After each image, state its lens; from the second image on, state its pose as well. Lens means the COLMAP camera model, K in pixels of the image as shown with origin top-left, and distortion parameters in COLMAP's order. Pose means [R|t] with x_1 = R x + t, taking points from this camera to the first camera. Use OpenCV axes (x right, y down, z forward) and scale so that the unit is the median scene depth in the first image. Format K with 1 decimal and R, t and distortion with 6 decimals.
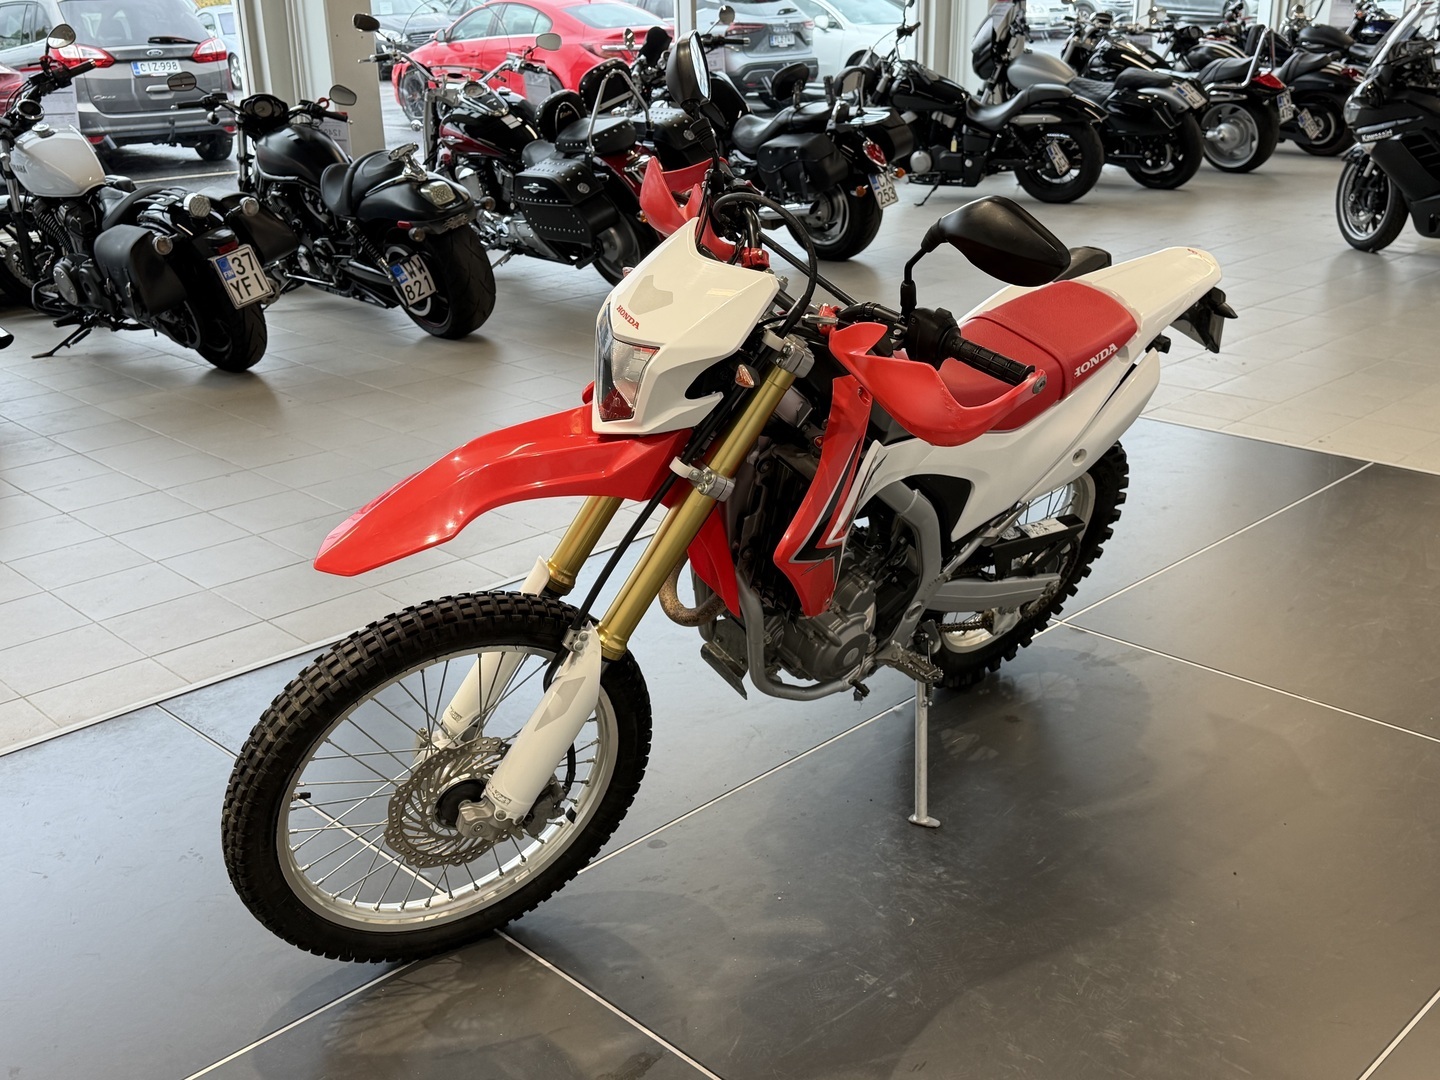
lens RADIAL K [[1505.0, 0, 718.8], [0, 1505.0, 541.4], [0, 0, 1]] dist [0.053165, 0.000000]
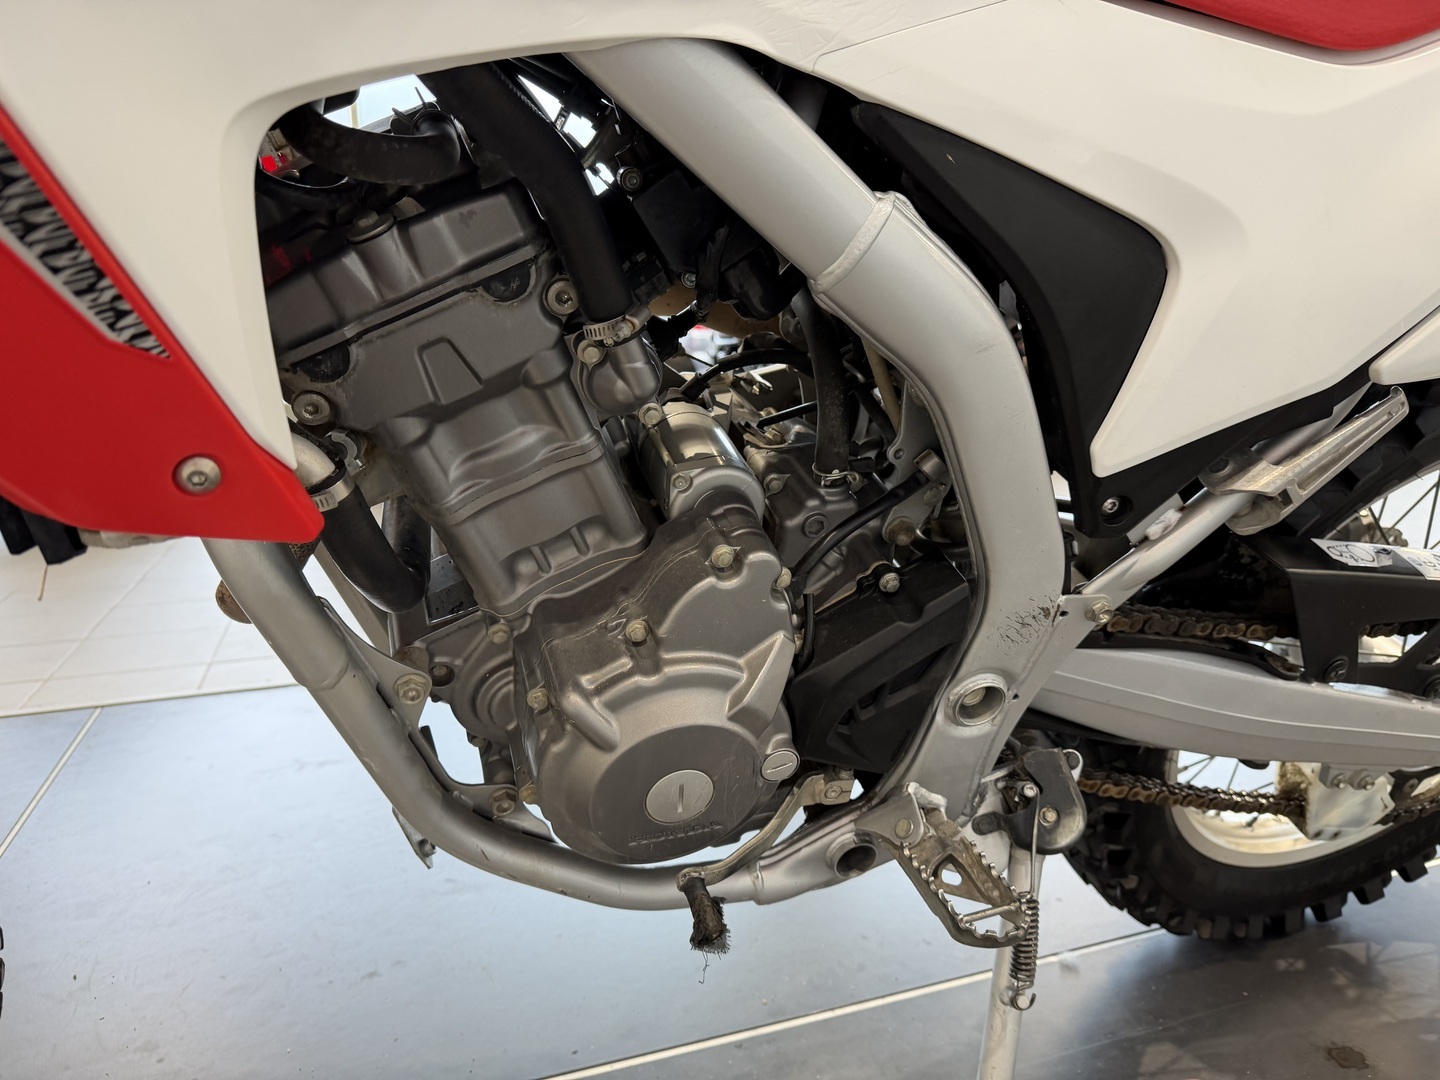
lens RADIAL K [[1009.1, 0, 722.7], [0, 1009.1, 535.7], [0, 0, 1]] dist [0.013208, -0.034301]
pose [[0.900321, 0.083550, -0.427131, 0.154673], [-0.151211, 0.980313, -0.126971, 0.042451], [0.408114, 0.178902, 0.895230, 0.703659]]
